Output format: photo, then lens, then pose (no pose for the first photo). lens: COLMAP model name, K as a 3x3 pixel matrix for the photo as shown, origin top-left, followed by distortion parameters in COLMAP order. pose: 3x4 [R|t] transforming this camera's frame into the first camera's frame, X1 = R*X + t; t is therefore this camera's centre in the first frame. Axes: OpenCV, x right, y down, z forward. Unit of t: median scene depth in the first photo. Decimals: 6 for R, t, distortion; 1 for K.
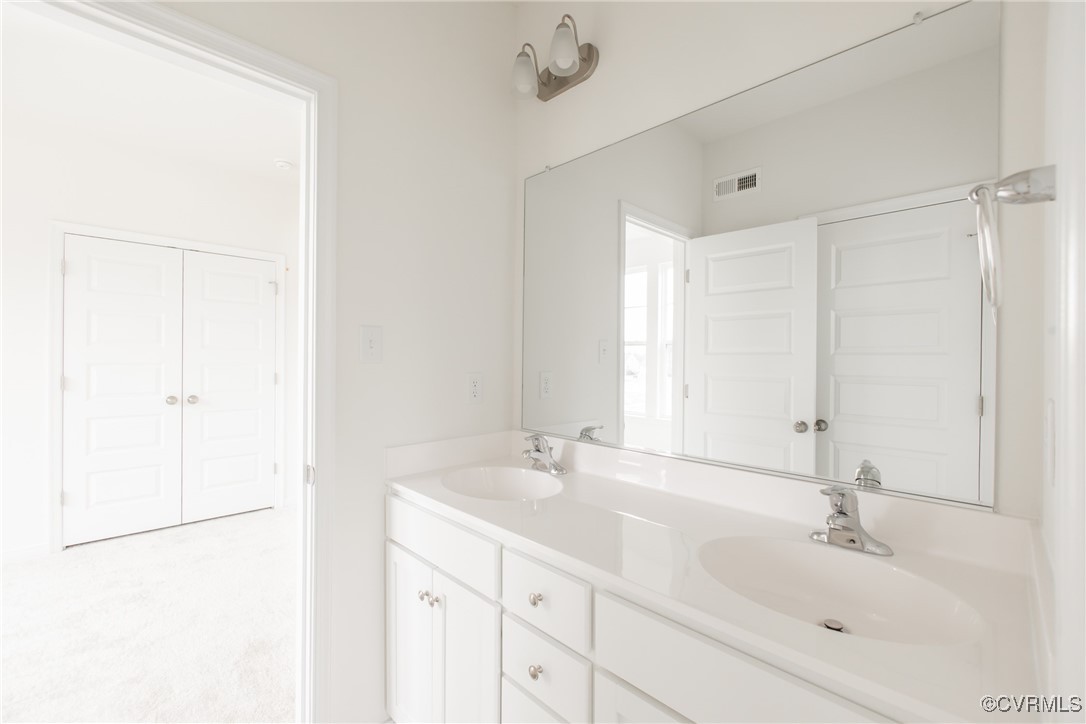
lens RADIAL K [[439.8, 0, 554.9], [0, 439.8, 354.1], [0, 0, 1]] dist [-0.001784, -0.000639]
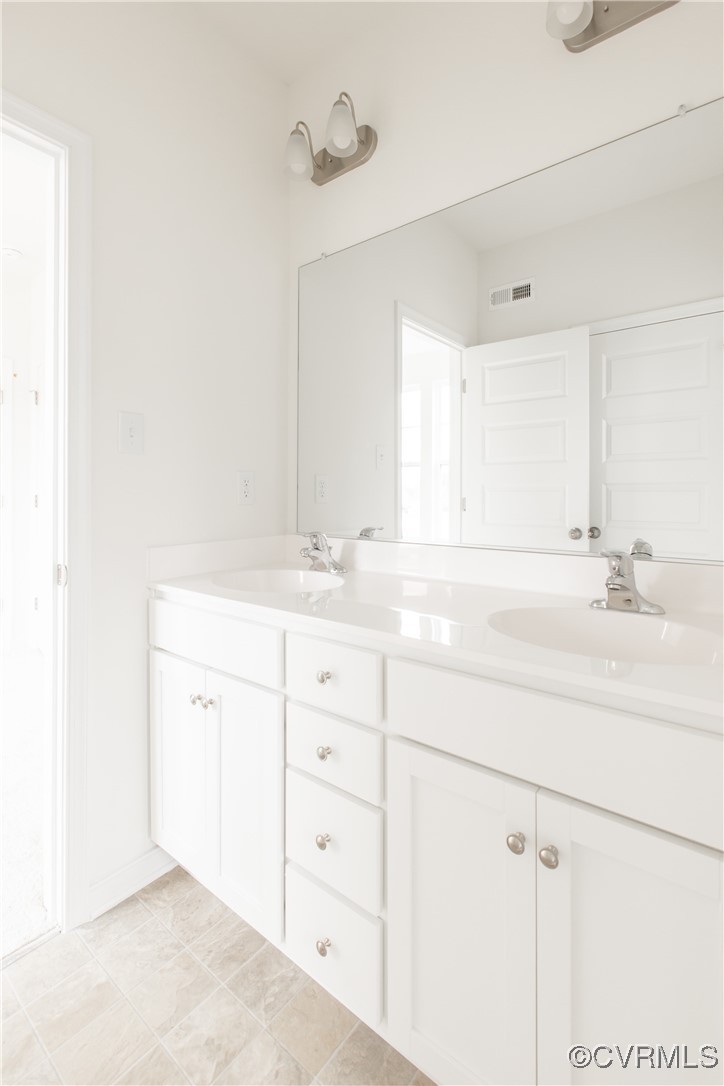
lens RADIAL K [[489.4, 0, 362.0], [0, 489.4, 543.0], [0, 0, 1]] dist [-0.001965, -0.000084]
pose [[0.992576, -0.006717, 0.121443, -0.068803], [0.007106, 0.999971, -0.002772, 0.209044], [-0.121420, 0.003614, 0.992595, -0.057769]]
